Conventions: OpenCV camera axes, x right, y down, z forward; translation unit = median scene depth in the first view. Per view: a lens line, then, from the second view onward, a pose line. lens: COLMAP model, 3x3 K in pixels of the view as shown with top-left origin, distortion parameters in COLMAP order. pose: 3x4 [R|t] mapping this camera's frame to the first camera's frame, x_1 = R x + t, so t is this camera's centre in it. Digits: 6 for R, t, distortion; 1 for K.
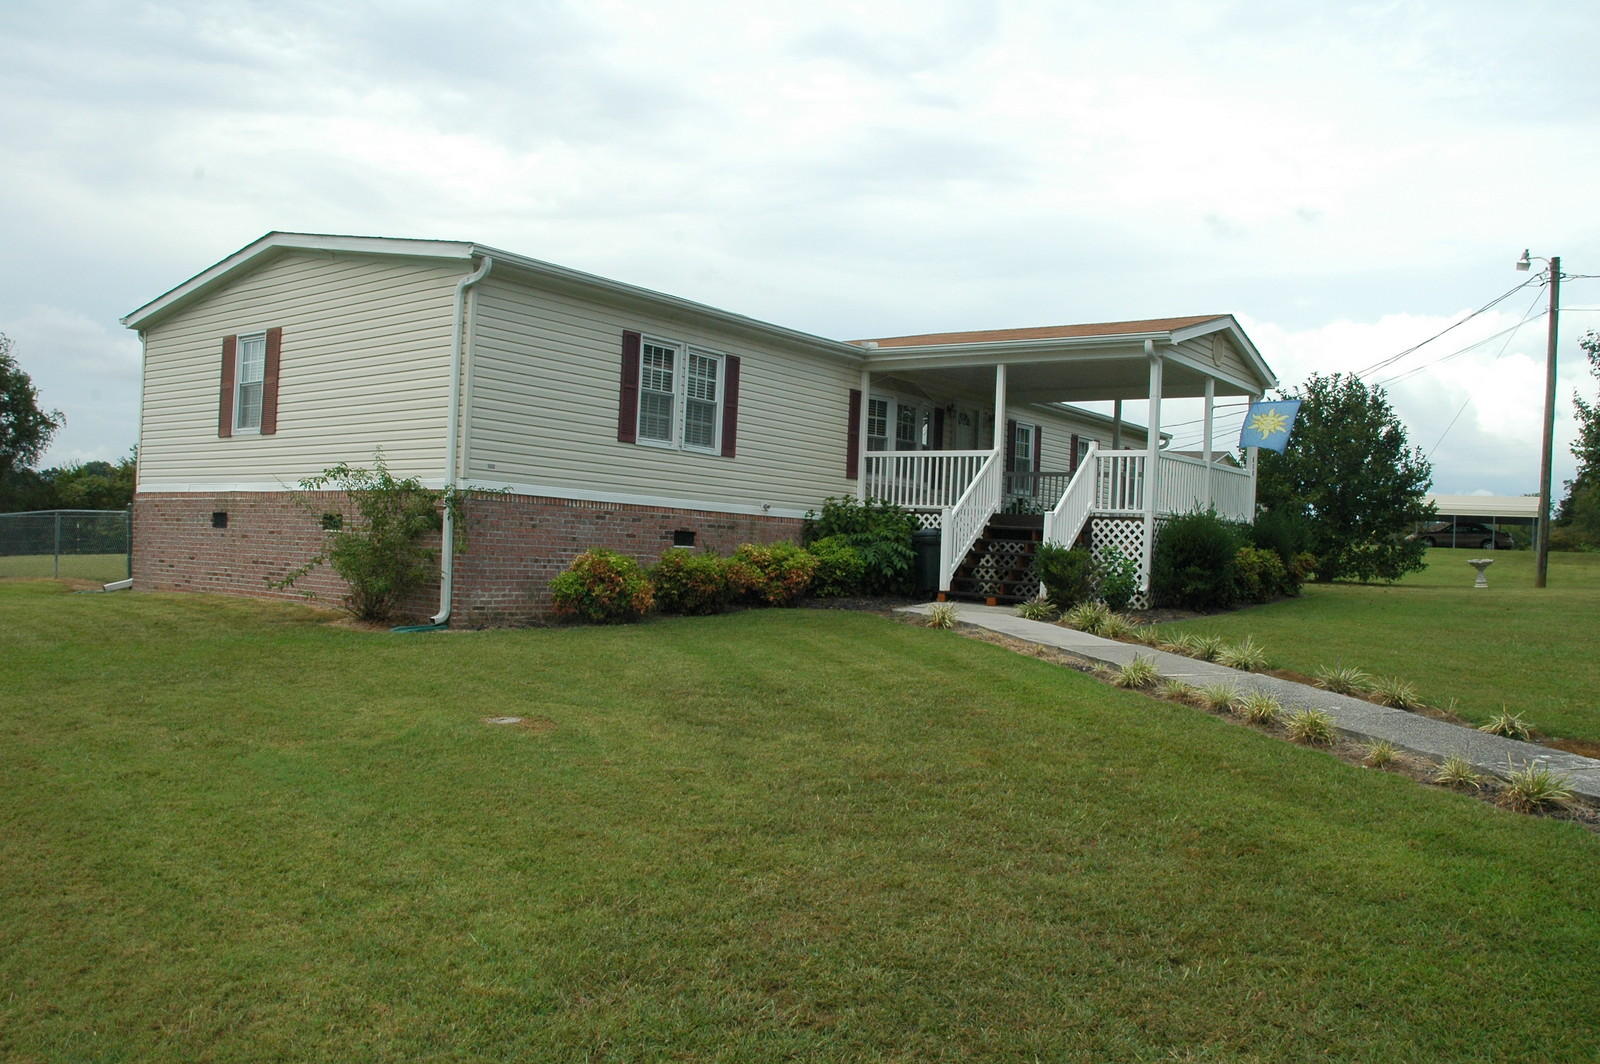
lens RADIAL K [[1250.4, 0, 800.0], [0, 1250.4, 532.0], [0, 0, 1]] dist [-0.173849, 0.162909]
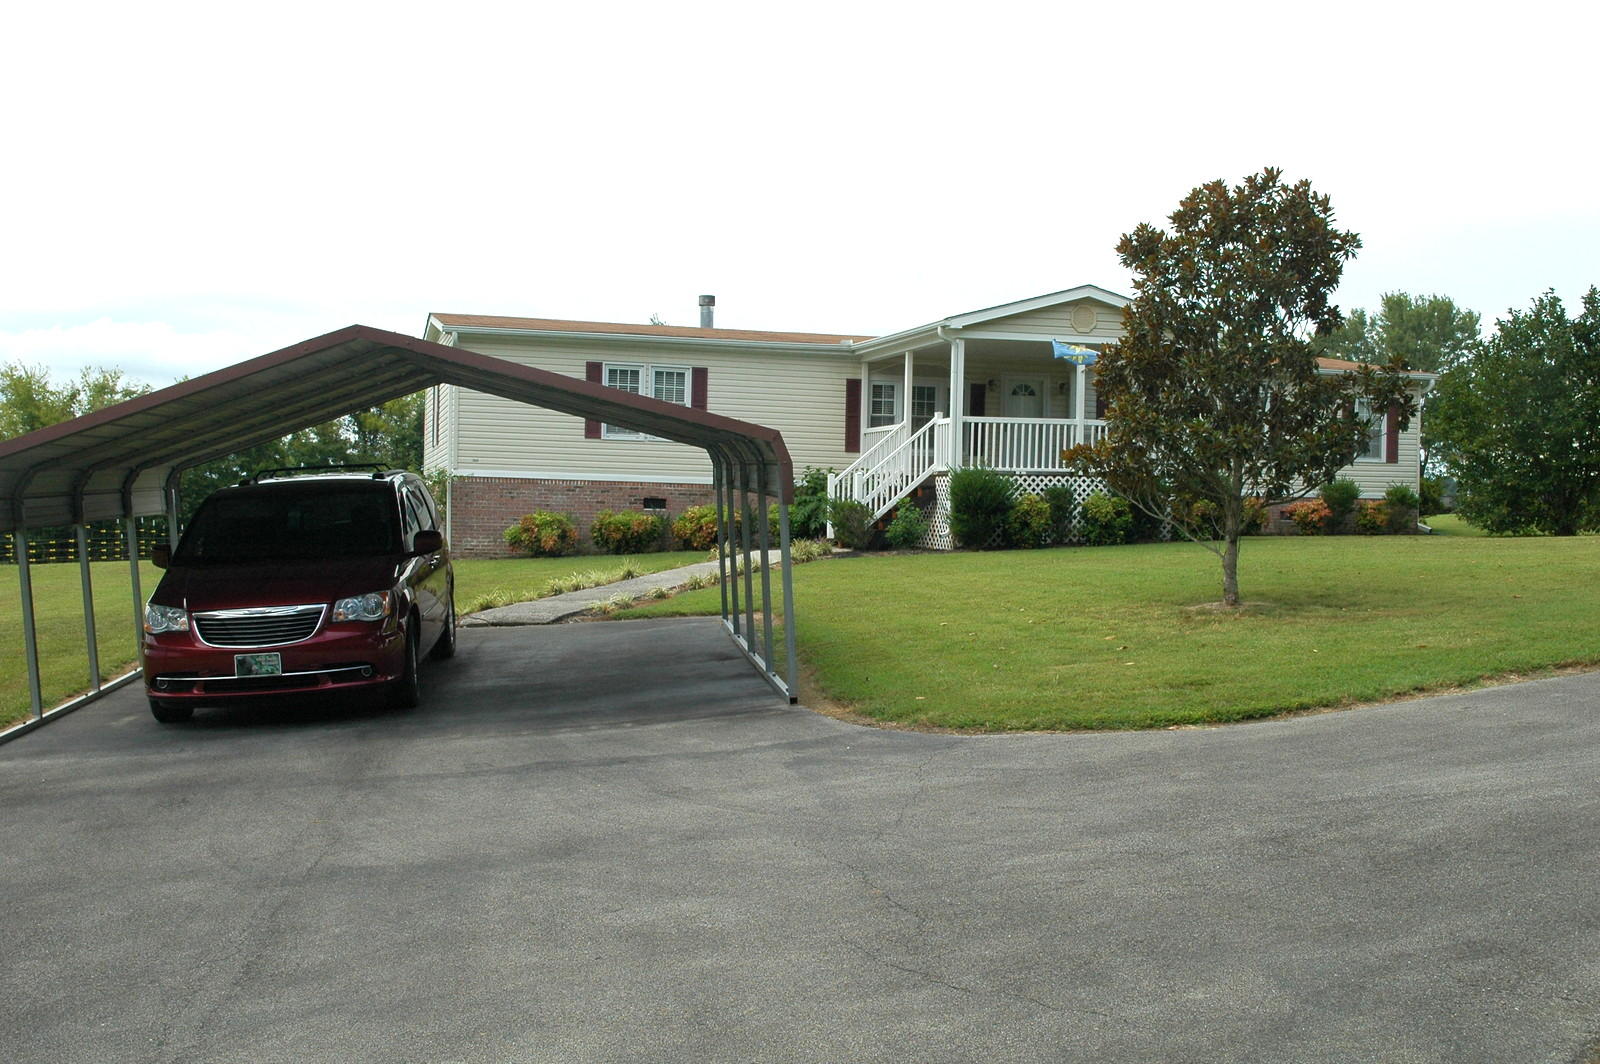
lens RADIAL K [[1637.5, 0, 800.0], [0, 1637.5, 532.0], [0, 0, 1]] dist [-0.107814, 0.280653]
pose [[0.805451, -0.023622, -0.592192, 1.086870], [0.024261, 0.999682, -0.006879, 0.051972], [0.592166, -0.008826, 0.805768, -0.365405]]
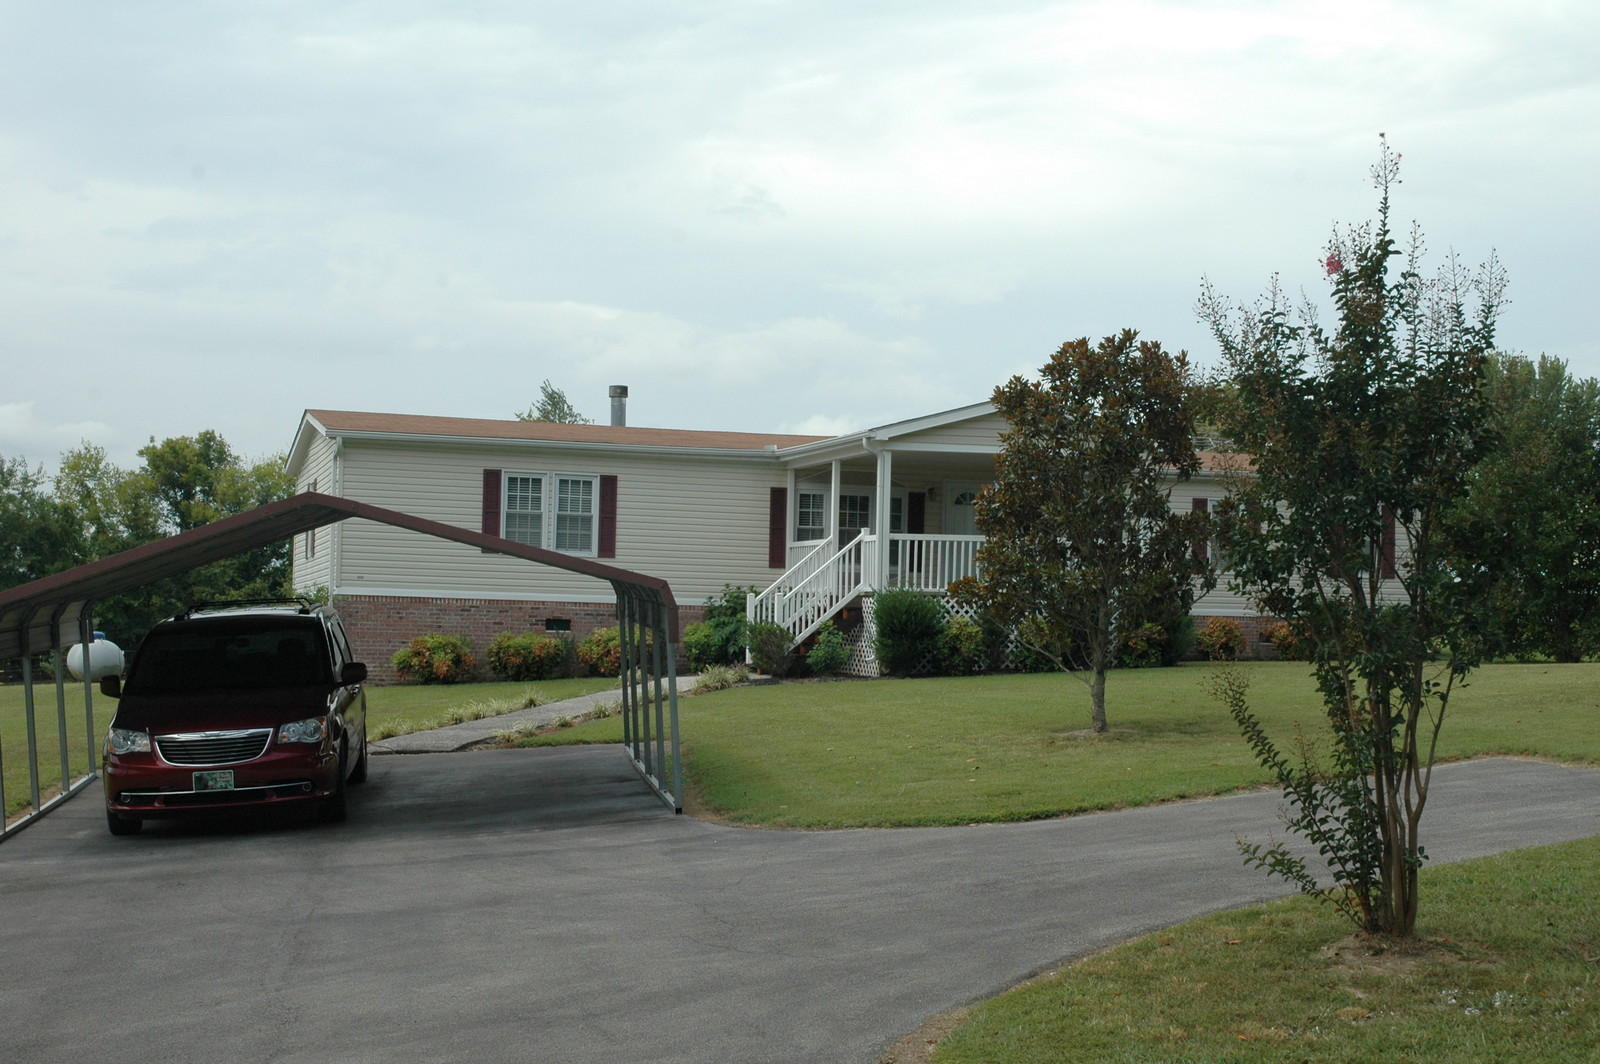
lens RADIAL K [[2163.5, 0, 798.6], [0, 2163.5, 531.6], [0, 0, 1]] dist [0.017640, 0.092506]
pose [[0.819047, -0.052882, -0.571285, 1.327216], [0.022672, 0.997948, -0.059873, 0.046577], [0.573279, 0.036087, 0.818565, -0.641773]]
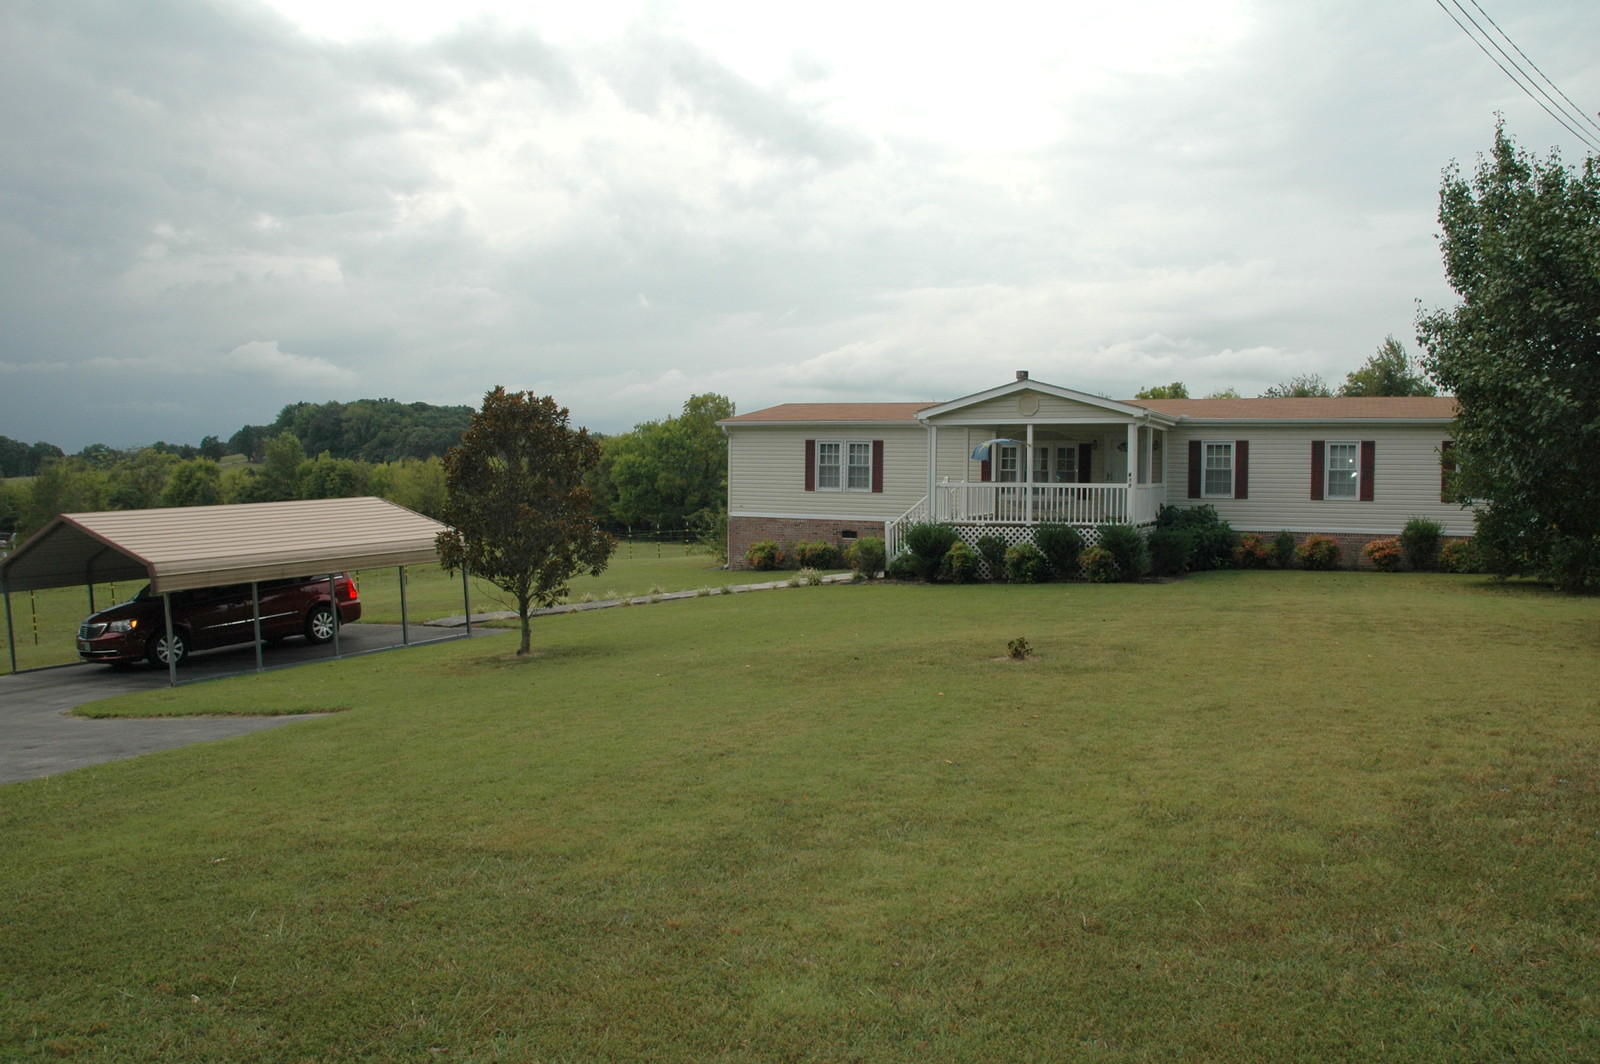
lens RADIAL K [[1250.4, 0, 800.0], [0, 1250.4, 532.0], [0, 0, 1]] dist [-0.173849, 0.162909]
pose [[0.212929, 0.008336, -0.977032, 1.834599], [0.013420, 0.999844, 0.011455, -0.022945], [0.976976, -0.015551, 0.212784, 0.471846]]
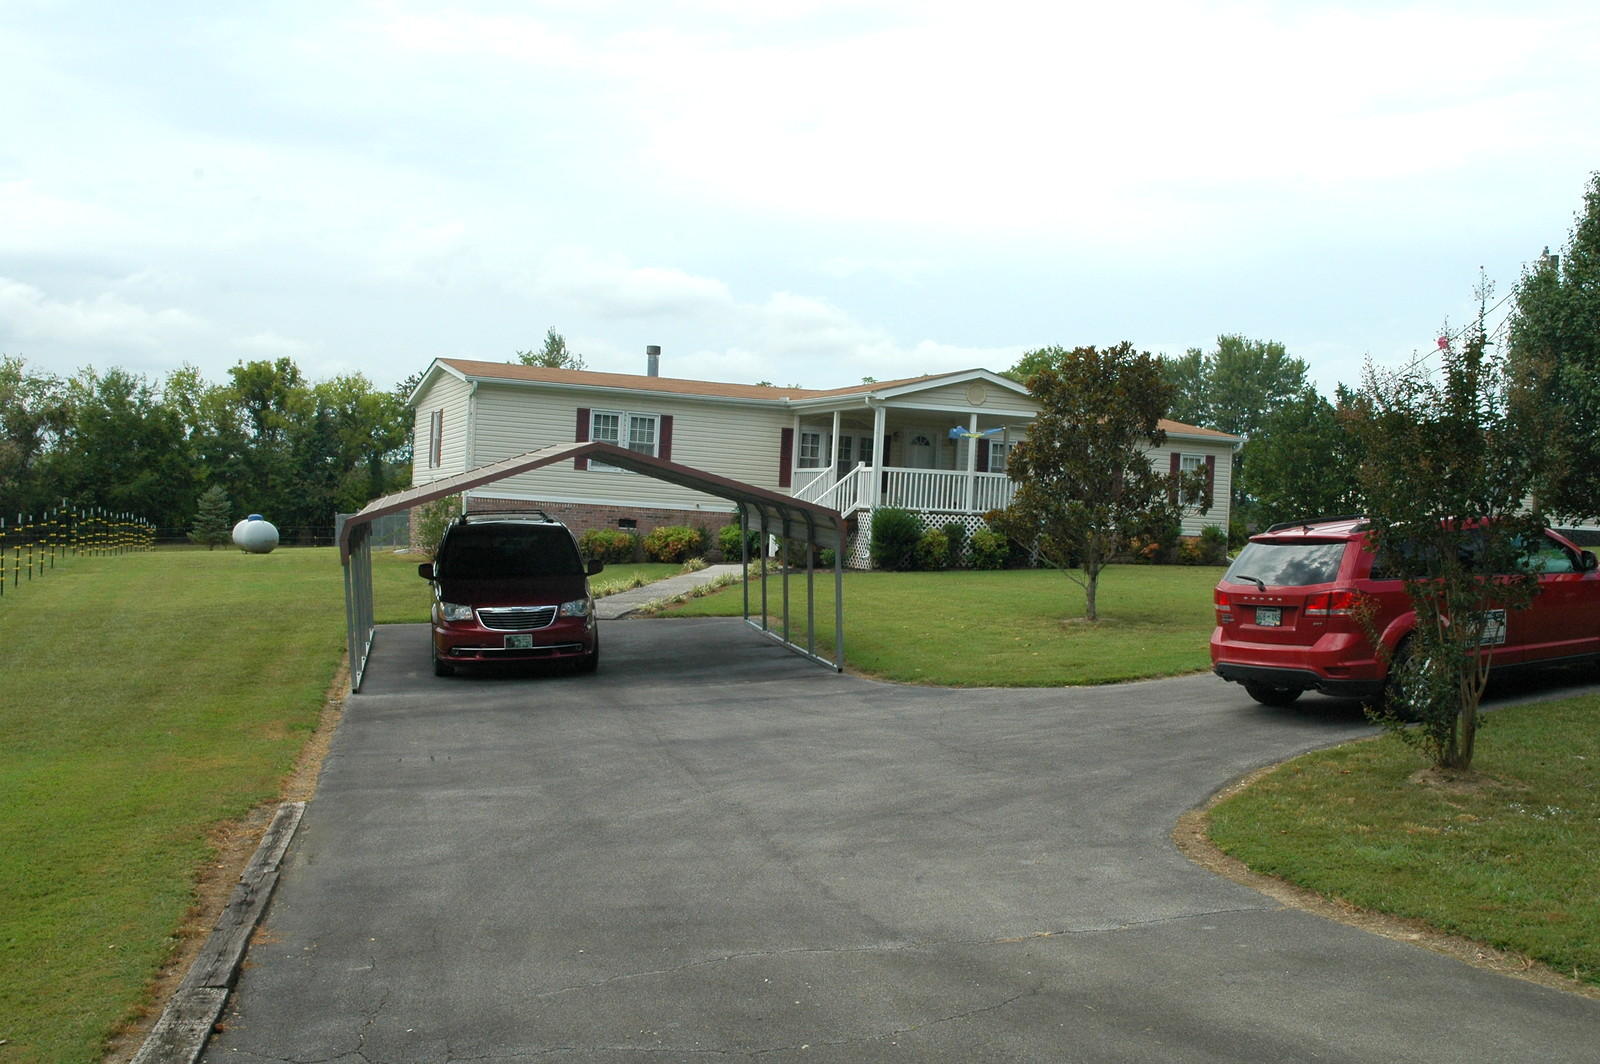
lens RADIAL K [[1637.5, 0, 800.0], [0, 1637.5, 532.0], [0, 0, 1]] dist [-0.107814, 0.280653]
pose [[0.859662, 0.003187, -0.510853, 1.236560], [-0.007452, 0.999952, -0.006300, 0.028503], [0.510808, 0.009223, 0.859645, -0.805702]]
